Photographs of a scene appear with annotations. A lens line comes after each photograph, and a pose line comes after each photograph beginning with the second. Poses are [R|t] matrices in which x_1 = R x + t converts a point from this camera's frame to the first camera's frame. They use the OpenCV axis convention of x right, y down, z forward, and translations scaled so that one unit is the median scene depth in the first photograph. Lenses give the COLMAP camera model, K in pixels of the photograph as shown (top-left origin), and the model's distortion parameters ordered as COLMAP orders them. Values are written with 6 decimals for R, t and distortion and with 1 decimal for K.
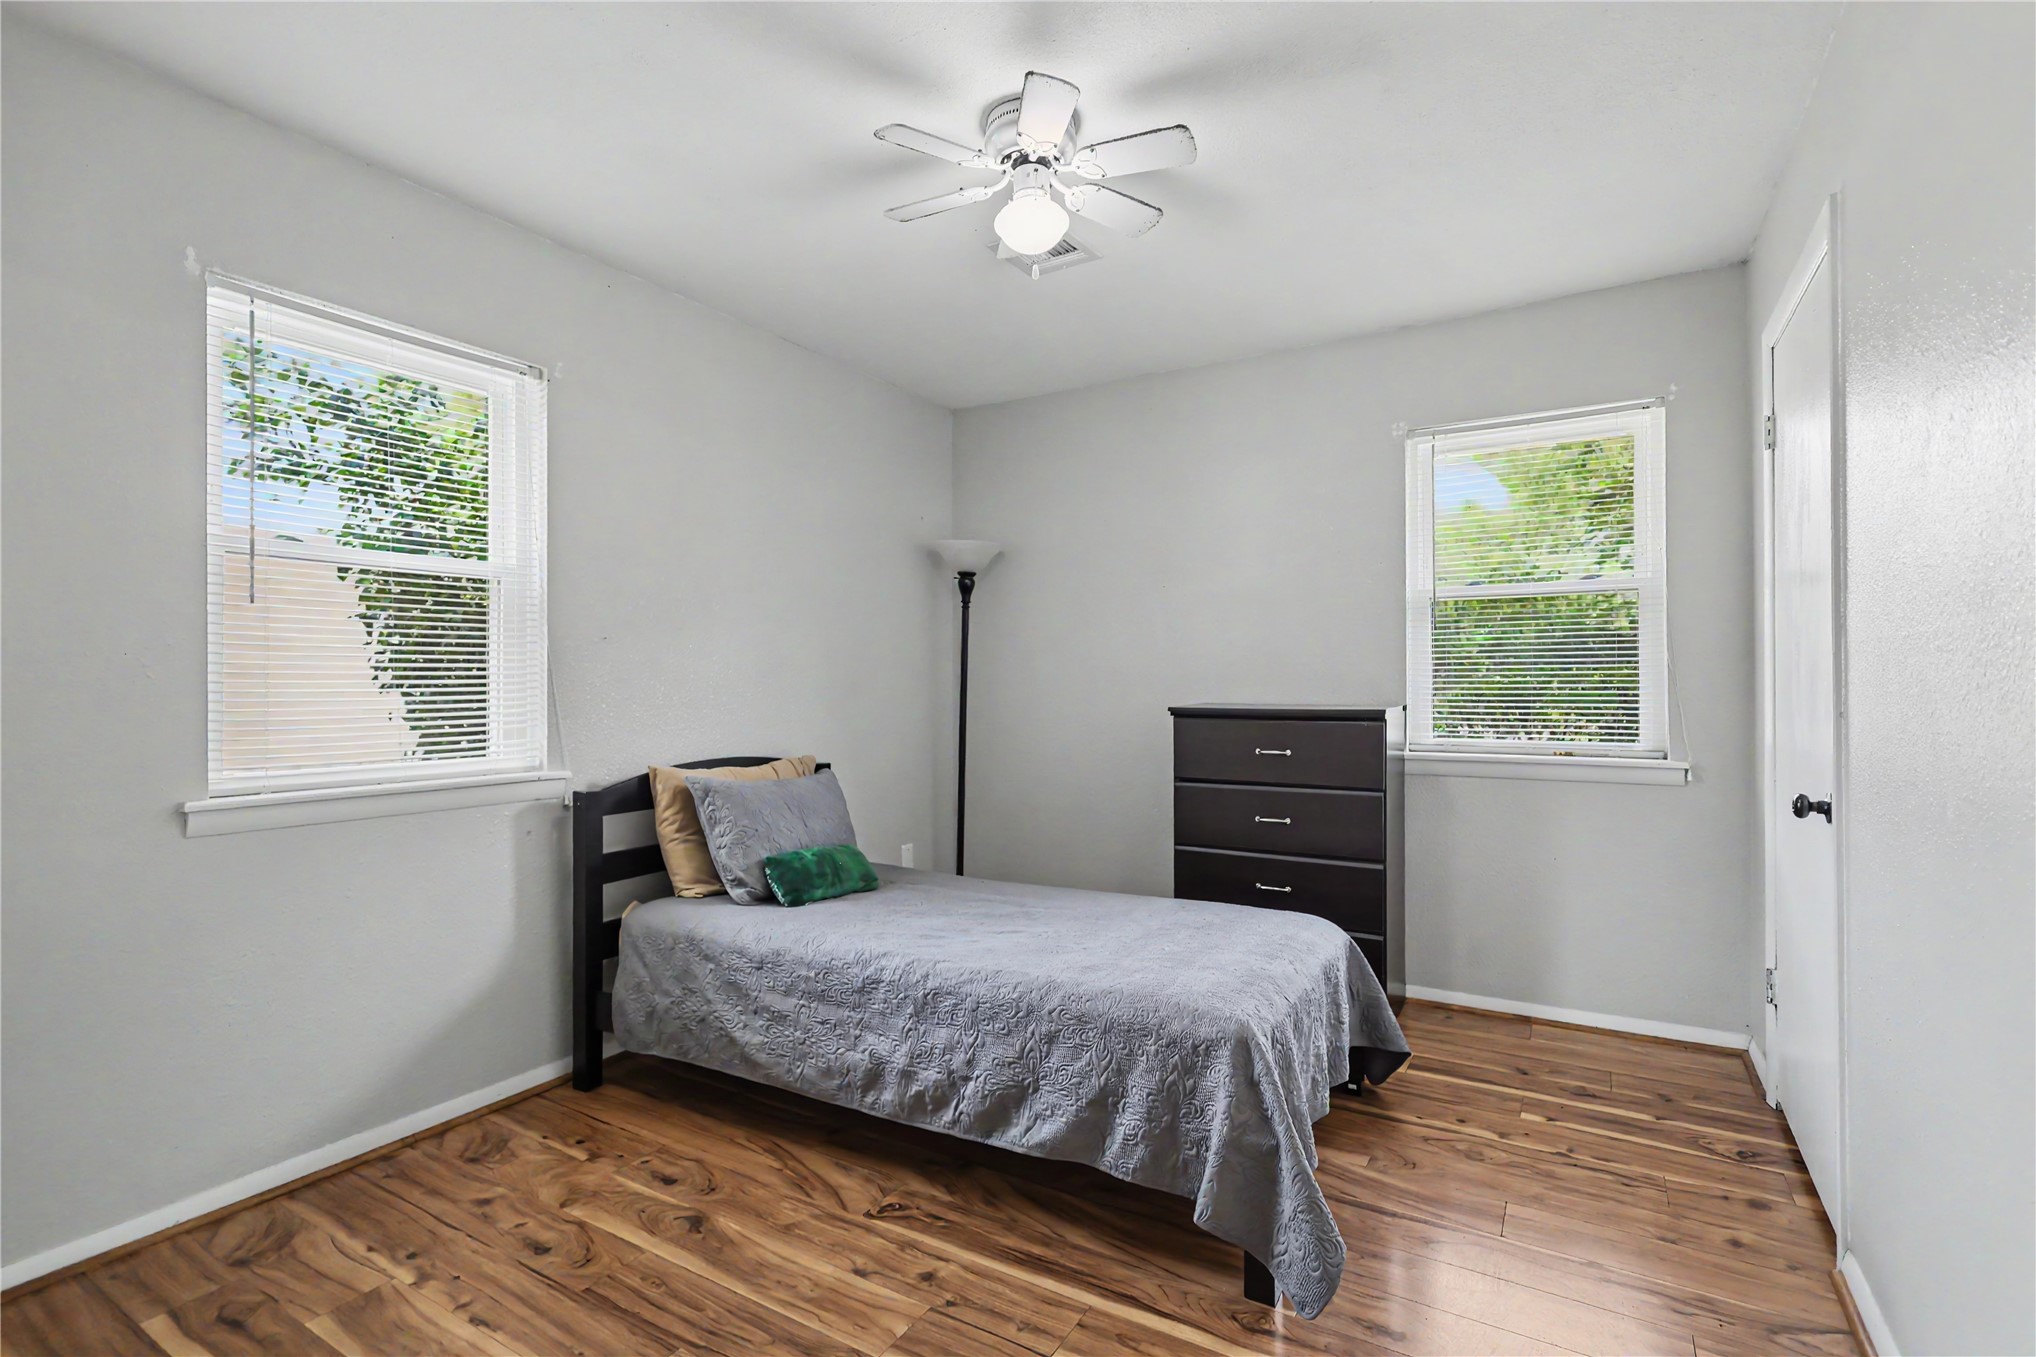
lens RADIAL K [[942.1, 0, 1024.7], [0, 942.1, 674.7], [0, 0, 1]] dist [0.002195, 0.000282]
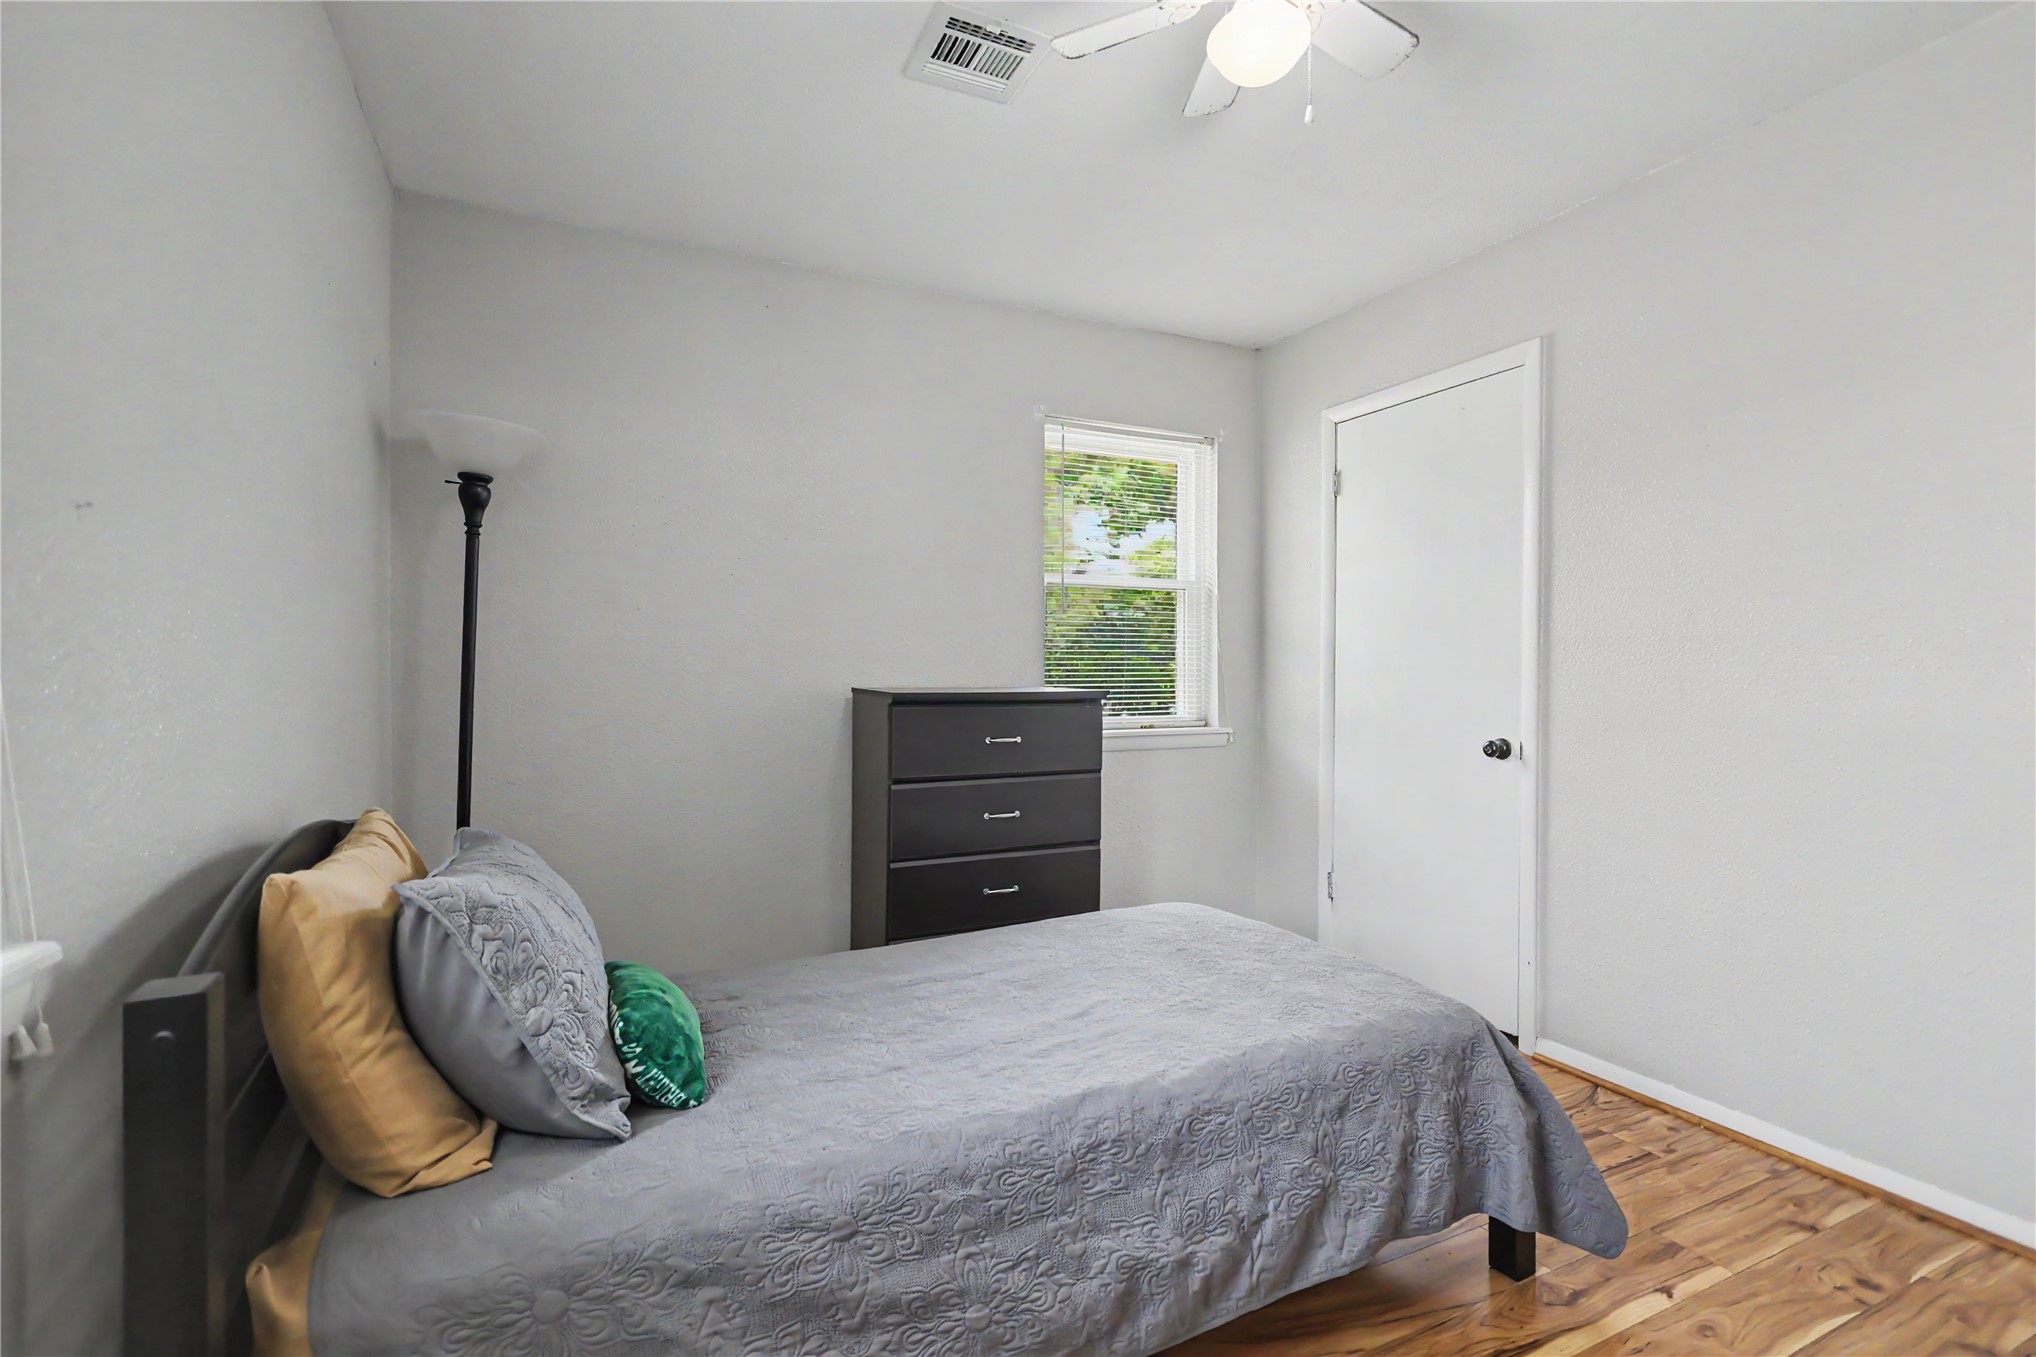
lens RADIAL K [[942.1, 0, 1028.7], [0, 942.1, 674.8], [0, 0, 1]] dist [0.002195, 0.000282]
pose [[0.547991, -0.002906, 0.836479, -0.656673], [-0.008380, 0.999925, 0.008964, 0.017235], [-0.836442, -0.011922, 0.547926, 0.678635]]
